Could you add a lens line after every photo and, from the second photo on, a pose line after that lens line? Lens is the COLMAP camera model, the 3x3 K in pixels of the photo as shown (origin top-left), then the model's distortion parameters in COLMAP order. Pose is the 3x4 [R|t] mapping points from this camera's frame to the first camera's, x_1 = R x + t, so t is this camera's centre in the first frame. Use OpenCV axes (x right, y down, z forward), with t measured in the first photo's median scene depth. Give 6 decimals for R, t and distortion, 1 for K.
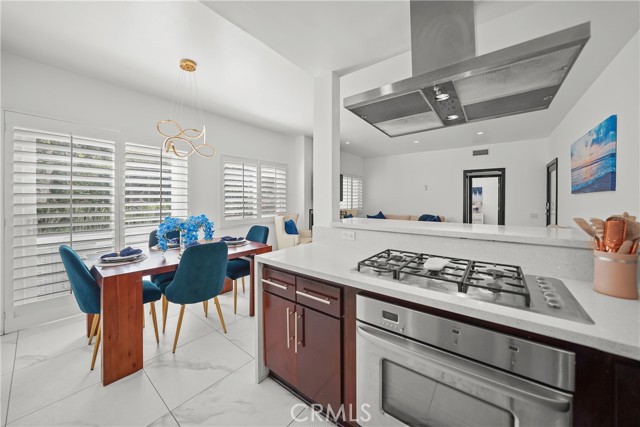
lens RADIAL K [[228.5, 0, 317.4], [0, 228.5, 199.9], [0, 0, 1]] dist [-0.013948, 0.000303]
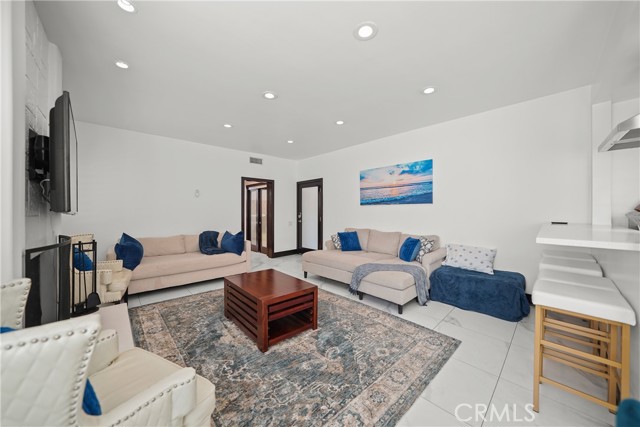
lens RADIAL K [[228.4, 0, 324.2], [0, 228.4, 212.1], [0, 0, 1]] dist [-0.013981, -0.000007]
pose [[0.140262, -0.009443, 0.990069, -0.434047], [0.008189, 0.999931, 0.008377, 0.003539], [-0.990081, 0.006932, 0.140330, 1.315634]]
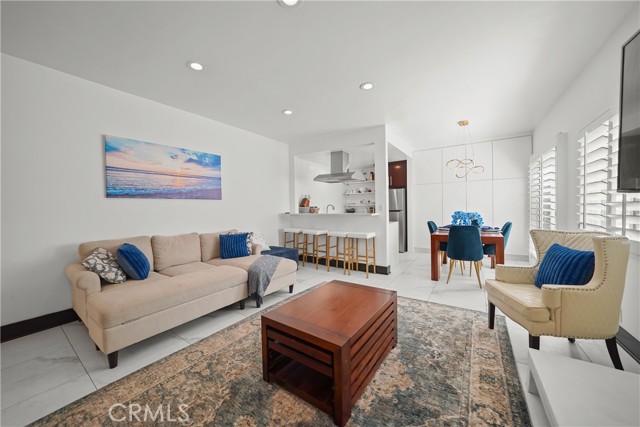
lens RADIAL K [[228.7, 0, 319.4], [0, 228.7, 211.7], [0, 0, 1]] dist [-0.032012, 0.007889]
pose [[-0.998165, 0.016255, -0.058324, 0.559643], [0.015090, 0.999679, 0.020356, 0.023518], [0.058636, 0.019438, -0.998090, 2.341059]]
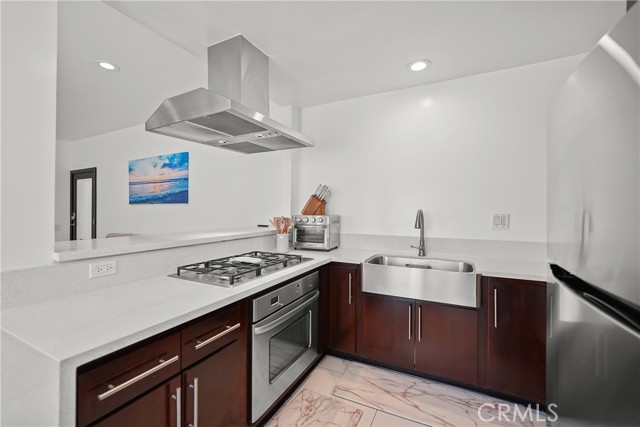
lens RADIAL K [[264.2, 0, 321.8], [0, 264.2, 212.8], [0, 0, 1]] dist [-0.009091, 0.000104]
pose [[-0.193328, -0.013862, 0.981036, -0.459826], [-0.002159, 0.999904, 0.013703, -0.004336], [-0.981132, 0.000531, -0.193339, 0.389177]]
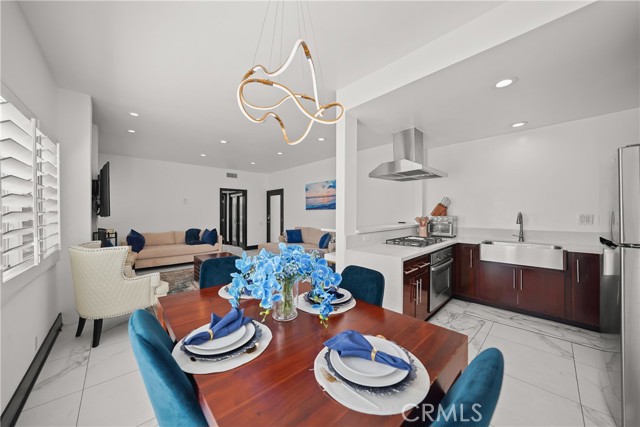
lens RADIAL K [[222.9, 0, 322.6], [0, 222.9, 213.6], [0, 0, 1]] dist [-0.013964, 0.000104]
pose [[0.146651, -0.008529, 0.989152, -0.943942], [0.007104, 0.999946, 0.007569, -0.011582], [-0.989163, 0.005917, 0.146704, 0.743020]]
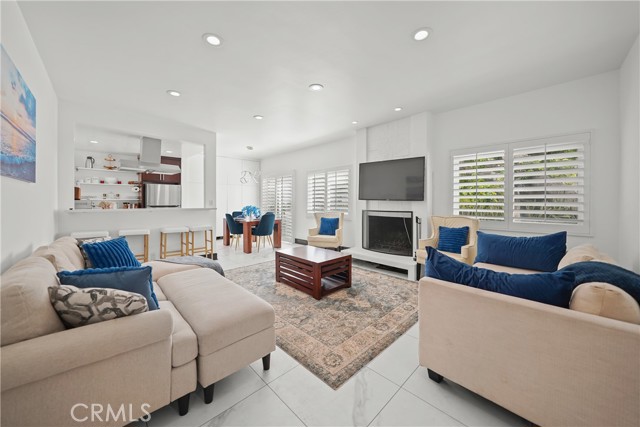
lens RADIAL K [[228.5, 0, 317.4], [0, 228.5, 199.9], [0, 0, 1]] dist [-0.013948, 0.000303]
pose [[-0.145420, -0.009406, -0.989325, 1.721108], [-0.004067, 0.999952, -0.008909, 0.023373], [0.989362, 0.002728, -0.145451, 1.896181]]
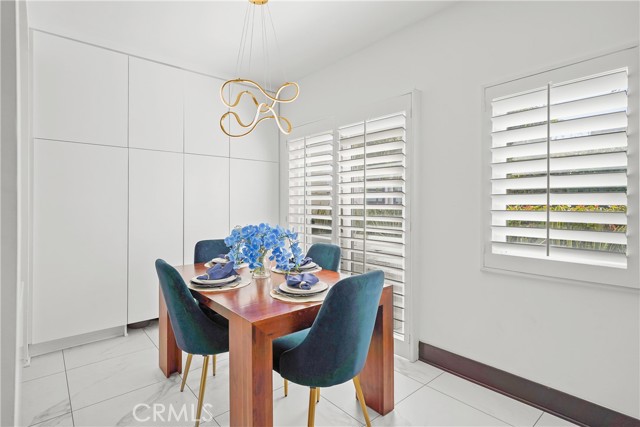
lens RADIAL K [[326.0, 0, 317.3], [0, 326.0, 203.1], [0, 0, 1]] dist [0.001254, 0.000165]
pose [[-0.203480, -0.006453, -0.979058, 0.278453], [-0.003232, 0.999977, -0.005919, 0.015741], [0.979074, 0.001960, -0.203497, 1.186074]]
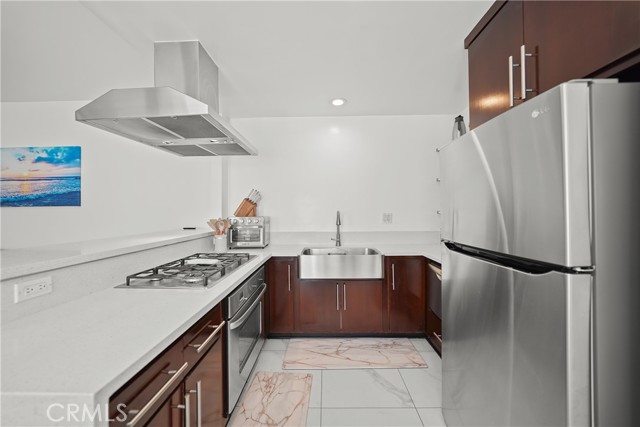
lens RADIAL K [[228.7, 0, 319.4], [0, 228.7, 211.7], [0, 0, 1]] dist [-0.032012, 0.007889]
pose [[-0.594540, 0.000403, 0.804066, -0.417307], [0.006900, 0.999966, 0.004600, -0.004664], [-0.804036, 0.008283, -0.594523, 0.547615]]
